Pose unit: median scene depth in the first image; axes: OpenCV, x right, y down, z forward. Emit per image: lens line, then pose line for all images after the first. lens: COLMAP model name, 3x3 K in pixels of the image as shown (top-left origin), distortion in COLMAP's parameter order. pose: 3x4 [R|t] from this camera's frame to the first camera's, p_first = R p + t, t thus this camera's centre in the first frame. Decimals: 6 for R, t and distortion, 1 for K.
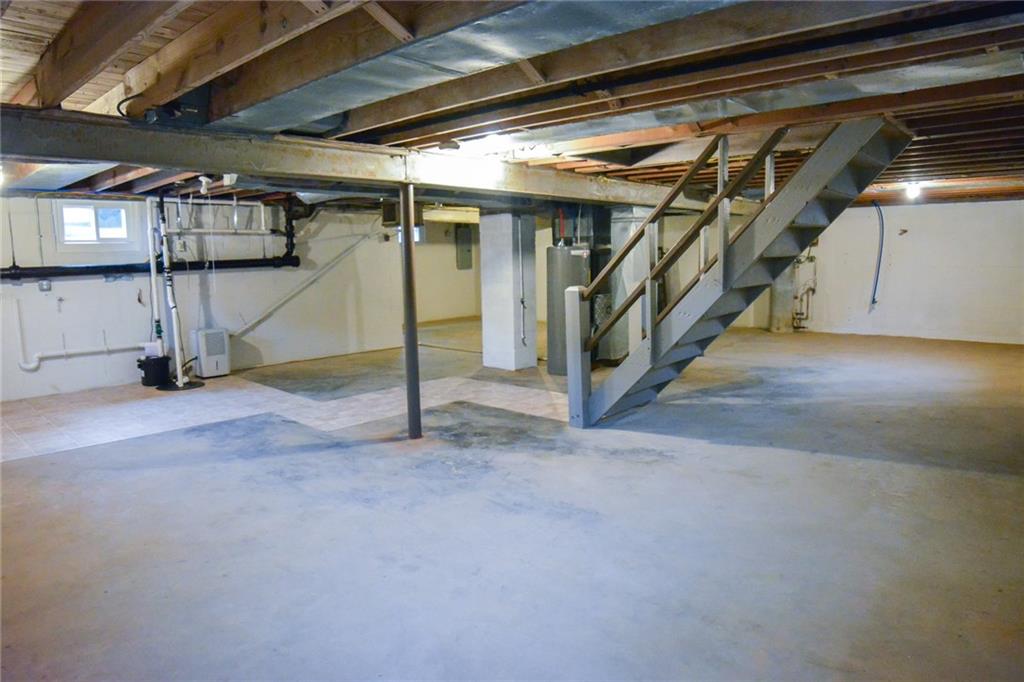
lens RADIAL K [[638.0, 0, 507.8], [0, 638.0, 342.8], [0, 0, 1]] dist [-0.094769, 0.026946]
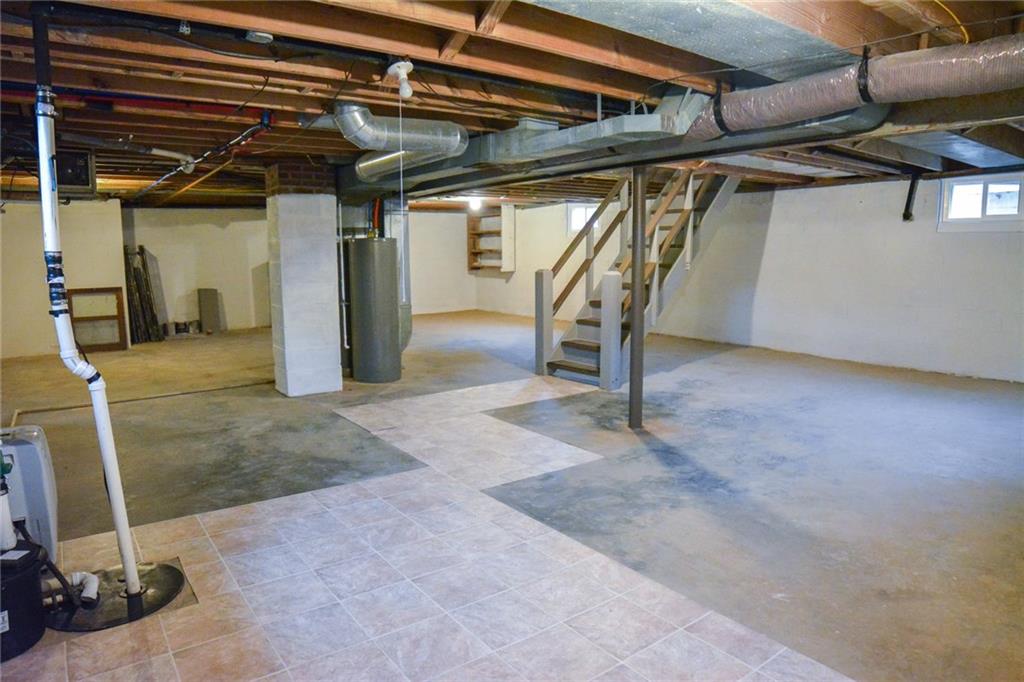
lens RADIAL K [[638.0, 0, 510.9], [0, 638.0, 342.7], [0, 0, 1]] dist [-0.094769, 0.026946]
pose [[0.173385, -0.123532, 0.977076, -1.248961], [0.131670, 0.986103, 0.101308, -0.114975], [-0.976013, 0.111086, 0.187241, 1.108741]]
